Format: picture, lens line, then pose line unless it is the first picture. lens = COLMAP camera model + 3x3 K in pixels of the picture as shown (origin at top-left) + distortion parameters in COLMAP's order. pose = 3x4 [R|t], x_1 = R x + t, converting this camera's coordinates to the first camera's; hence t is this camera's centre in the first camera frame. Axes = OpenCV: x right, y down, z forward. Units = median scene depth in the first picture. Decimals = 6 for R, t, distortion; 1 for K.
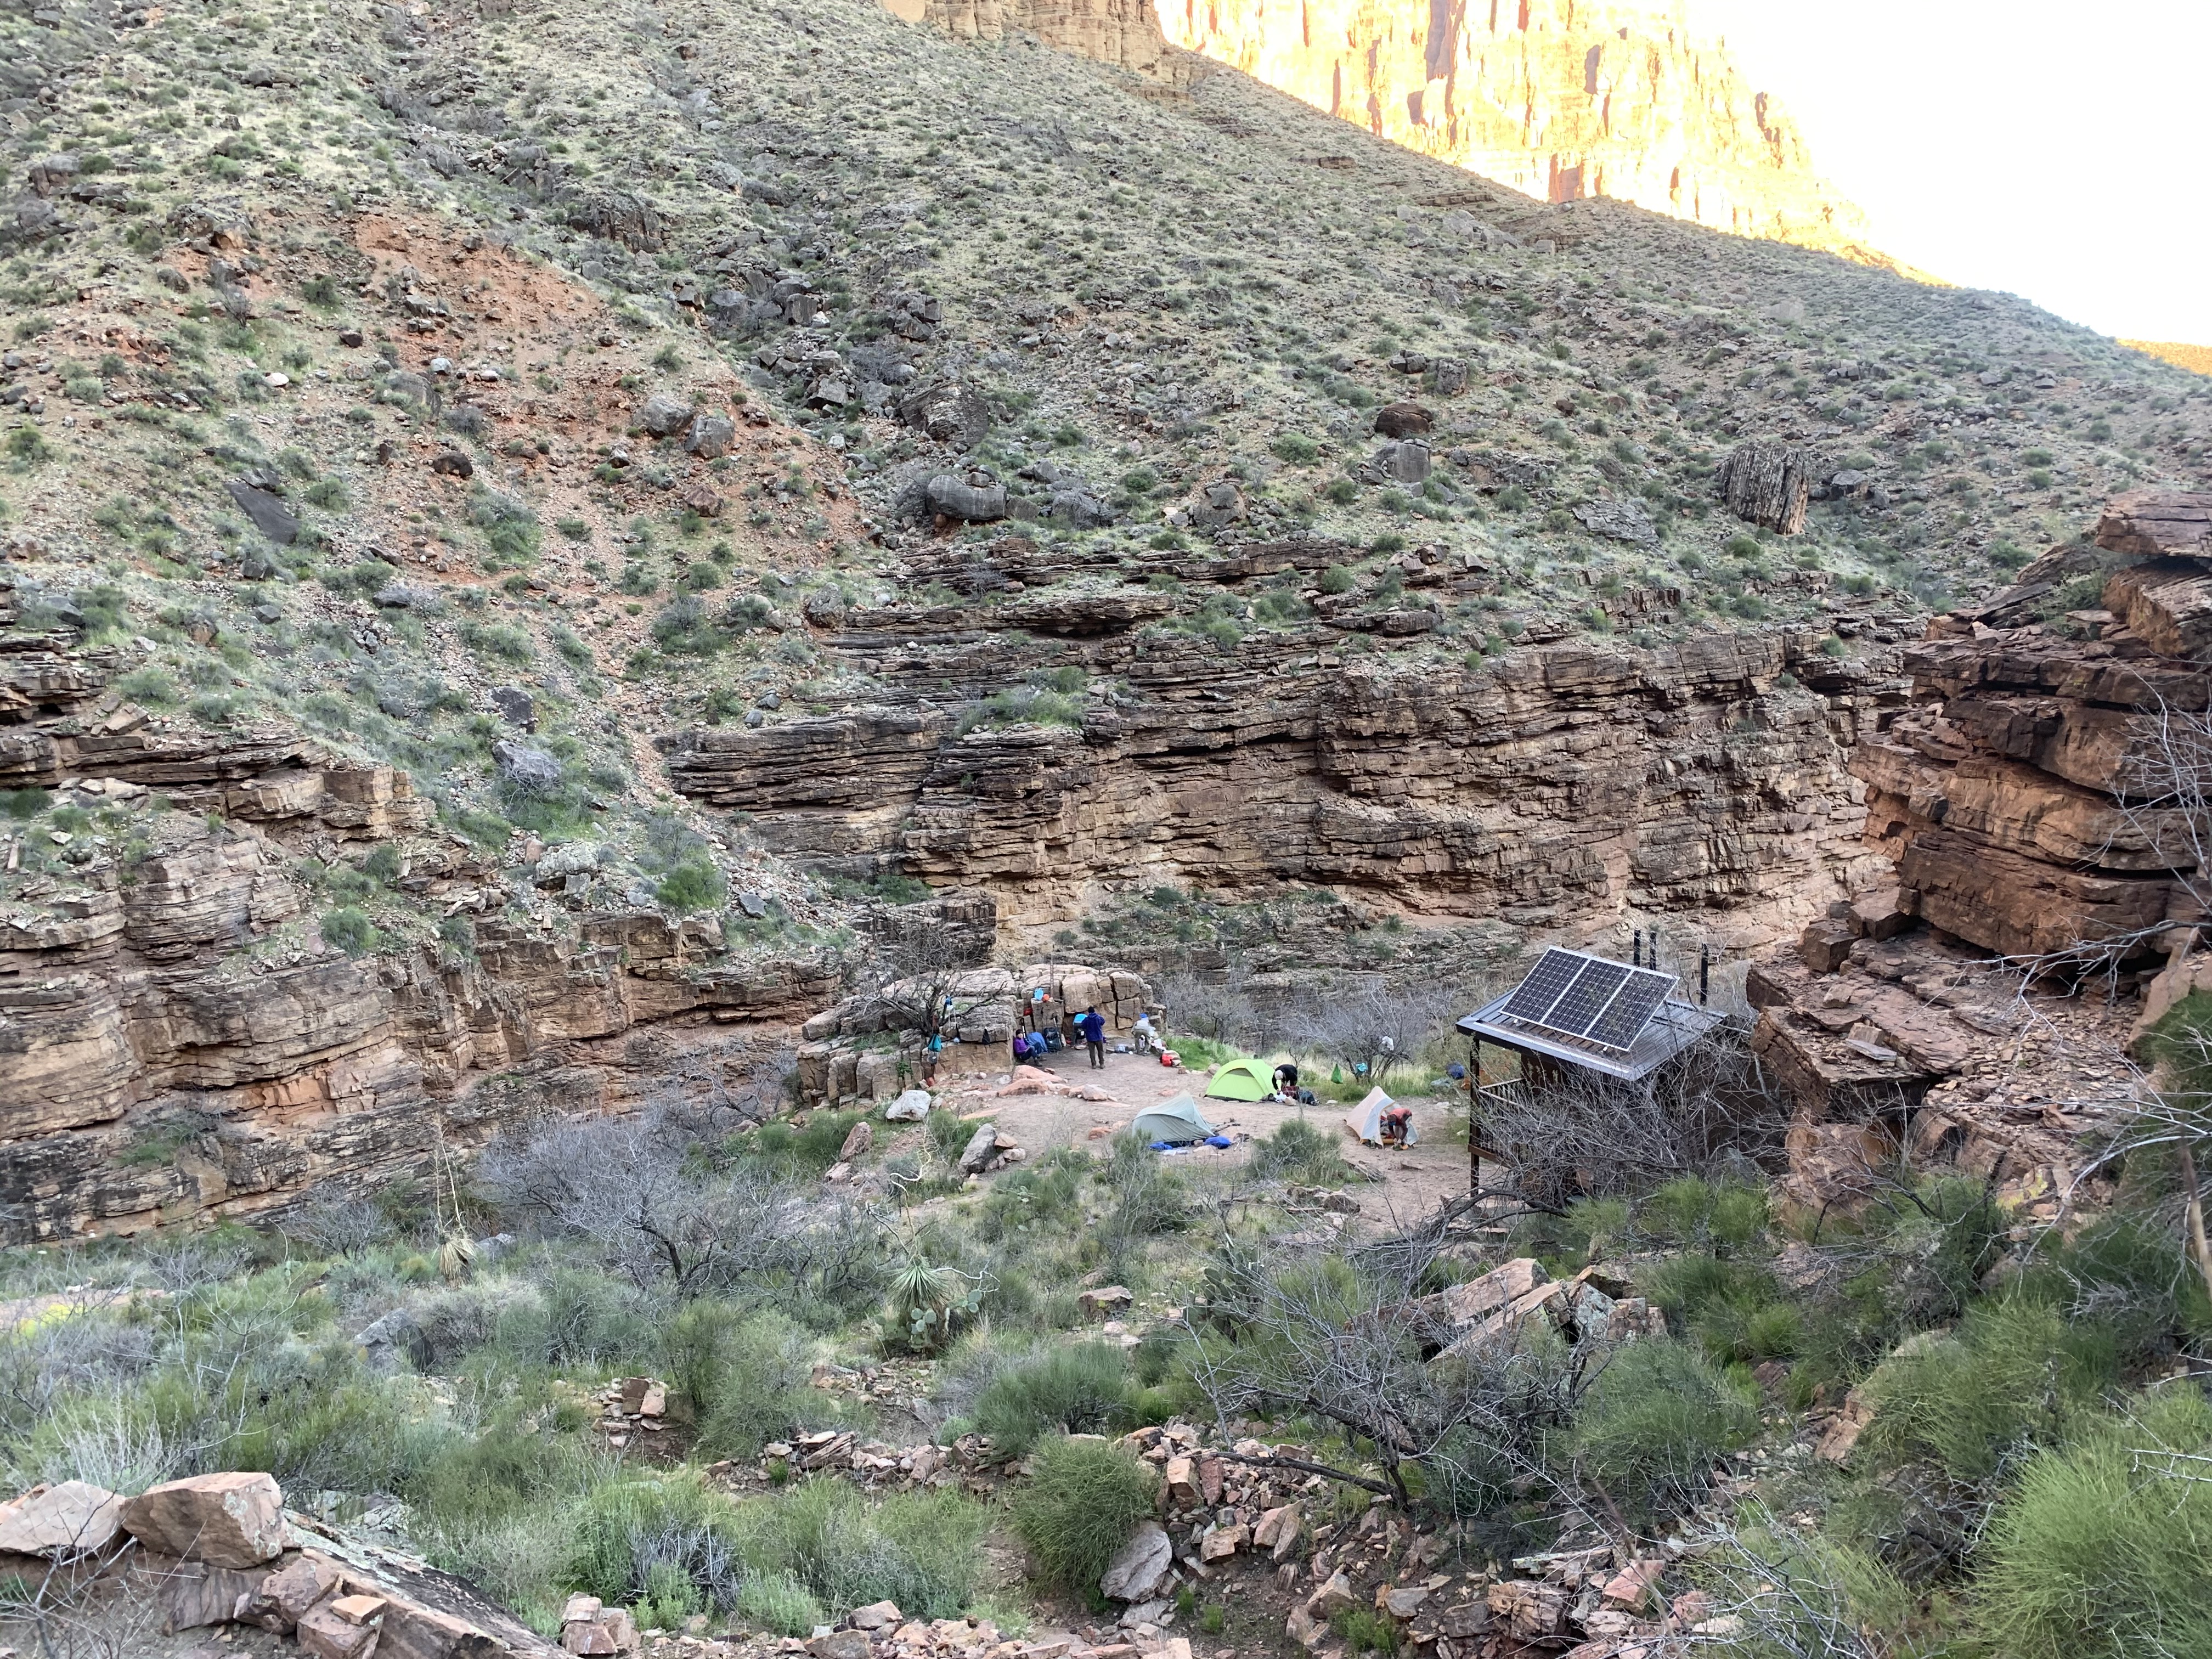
lens RADIAL K [[1674.4, 0, 1112.0], [0, 1674.4, 830.5], [0, 0, 1]] dist [0.003632, -0.010700]
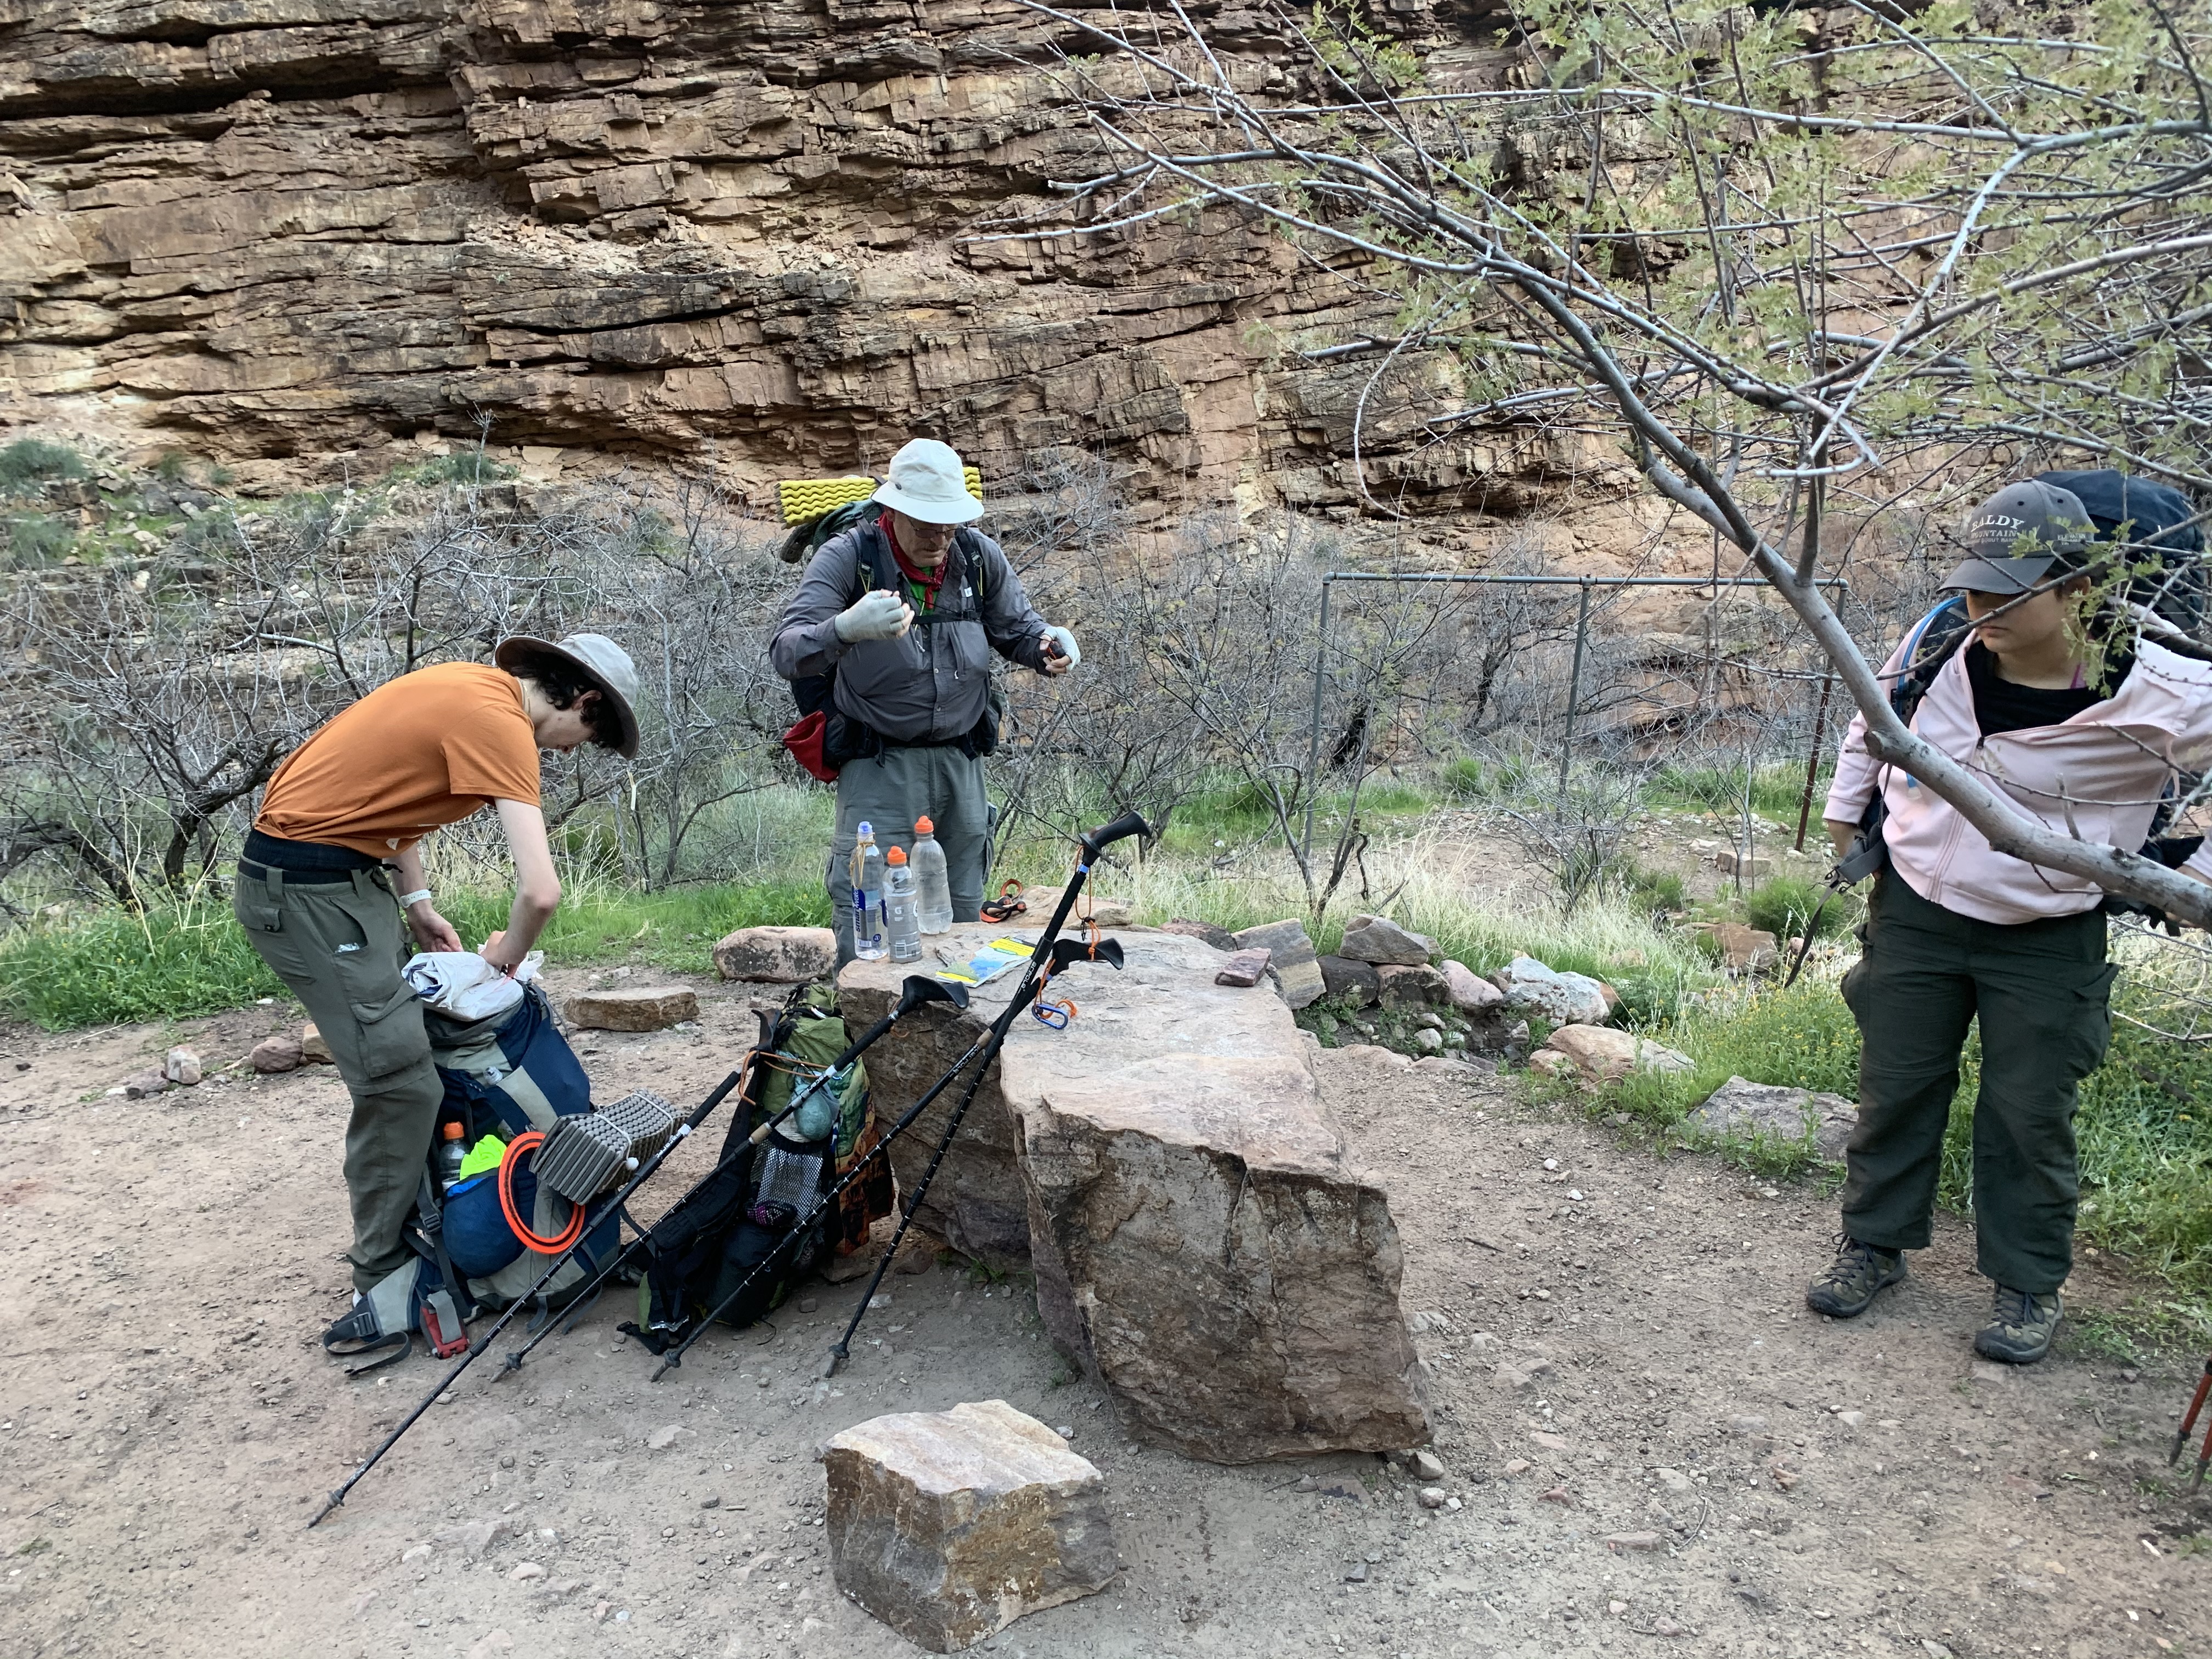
lens RADIAL K [[1674.4, 0, 1183.0], [0, 1674.4, 820.5], [0, 0, 1]] dist [0.003632, -0.010700]
pose [[0.999735, -0.009694, -0.020897, 0.303934], [0.011995, 0.993531, 0.112922, 0.079972], [0.019668, -0.113143, 0.993384, 0.579403]]
